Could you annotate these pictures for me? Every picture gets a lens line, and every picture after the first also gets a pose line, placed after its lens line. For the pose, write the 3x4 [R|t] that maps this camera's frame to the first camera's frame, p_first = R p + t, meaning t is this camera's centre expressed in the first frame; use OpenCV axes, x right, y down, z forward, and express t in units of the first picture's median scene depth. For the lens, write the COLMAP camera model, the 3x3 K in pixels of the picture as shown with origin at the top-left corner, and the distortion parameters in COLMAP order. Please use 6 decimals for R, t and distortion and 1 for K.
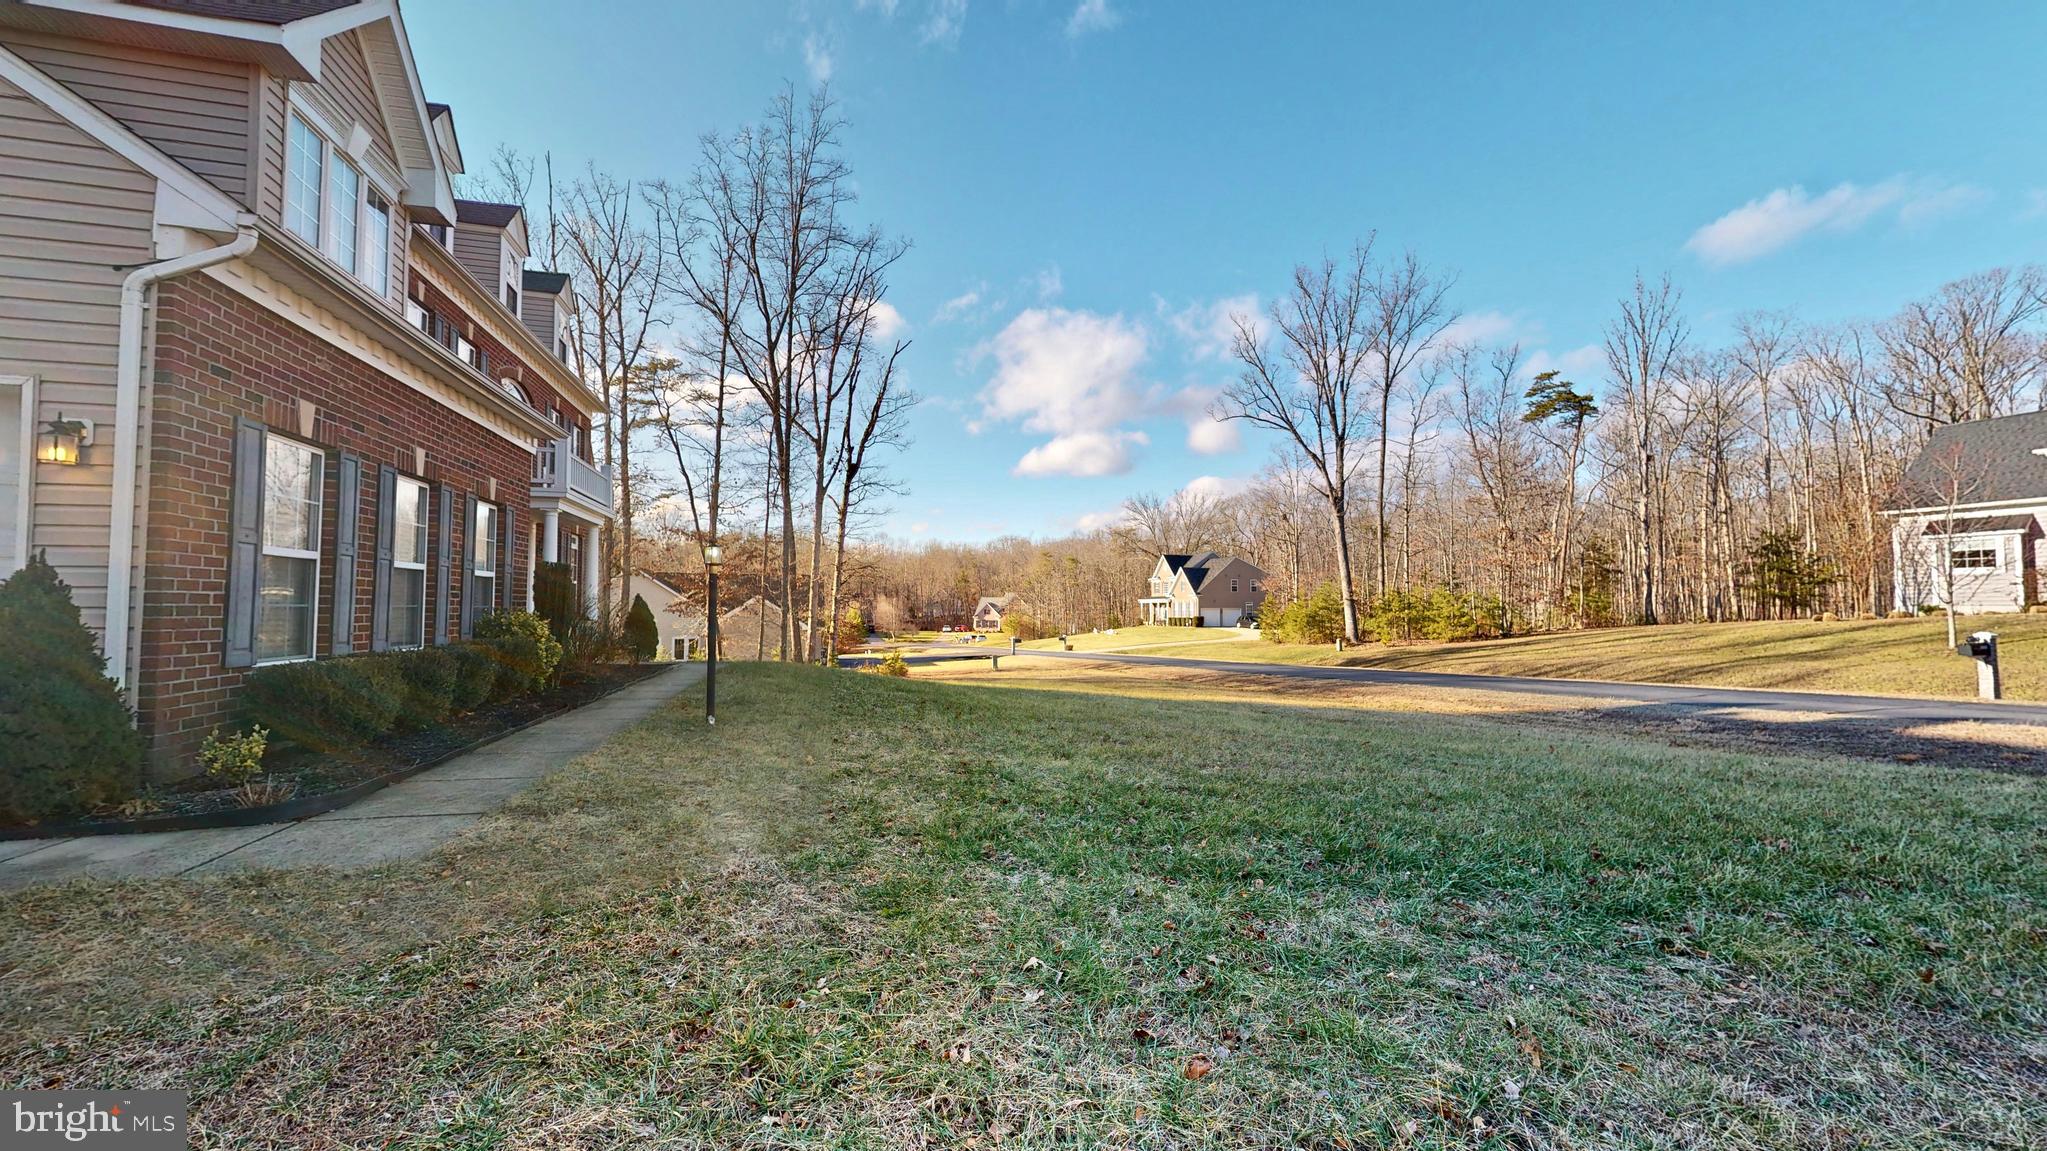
lens RADIAL K [[740.8, 0, 1024.5], [0, 740.8, 573.9], [0, 0, 1]] dist [-0.002987, 0.000164]
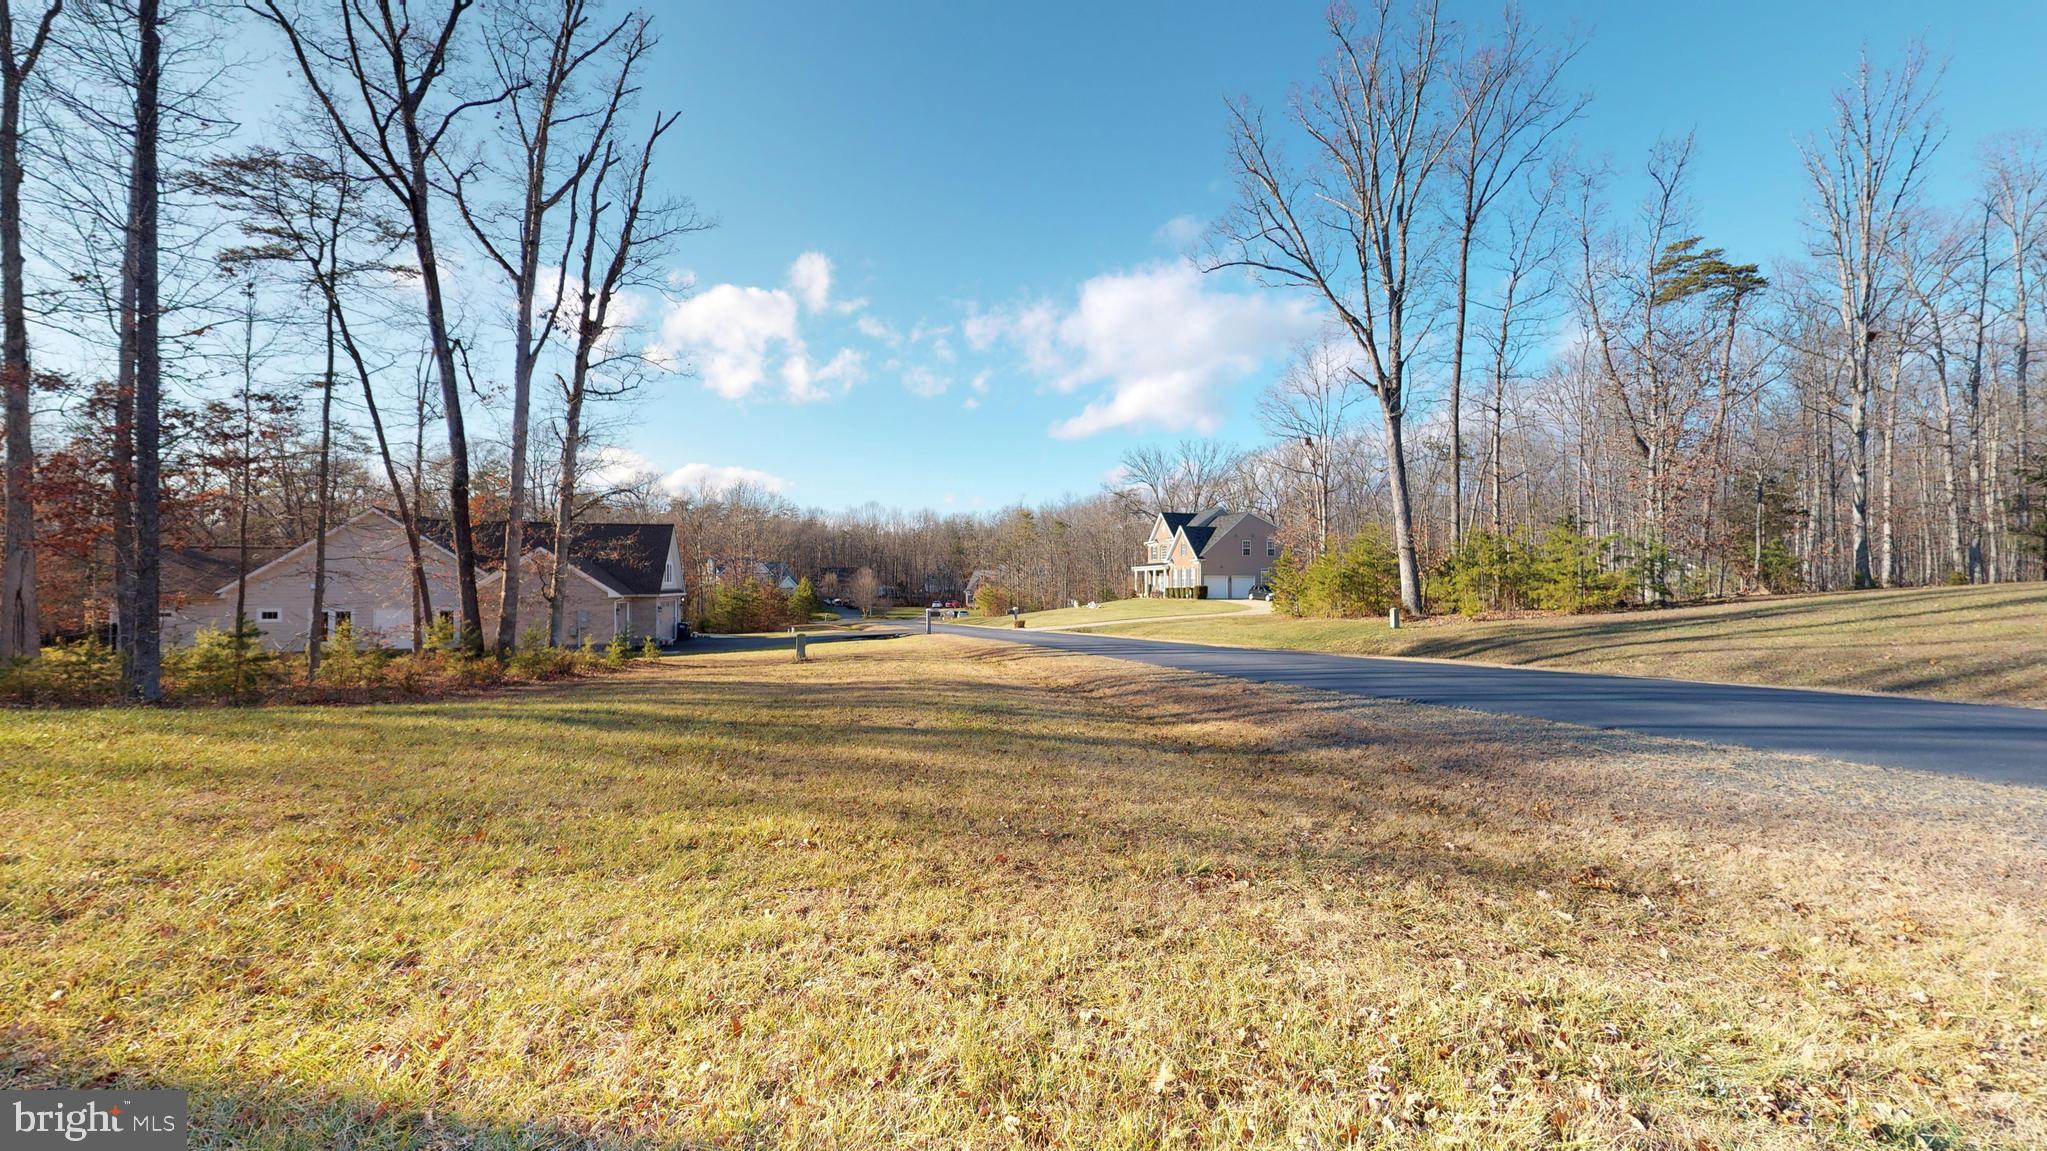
lens RADIAL K [[740.8, 0, 1023.4], [0, 740.8, 574.5], [0, 0, 1]] dist [-0.002987, 0.000164]
pose [[0.999449, -0.000953, -0.033192, 0.121331], [0.001952, 0.999545, 0.030104, 0.035628], [0.033148, -0.030152, 0.998996, 0.332339]]
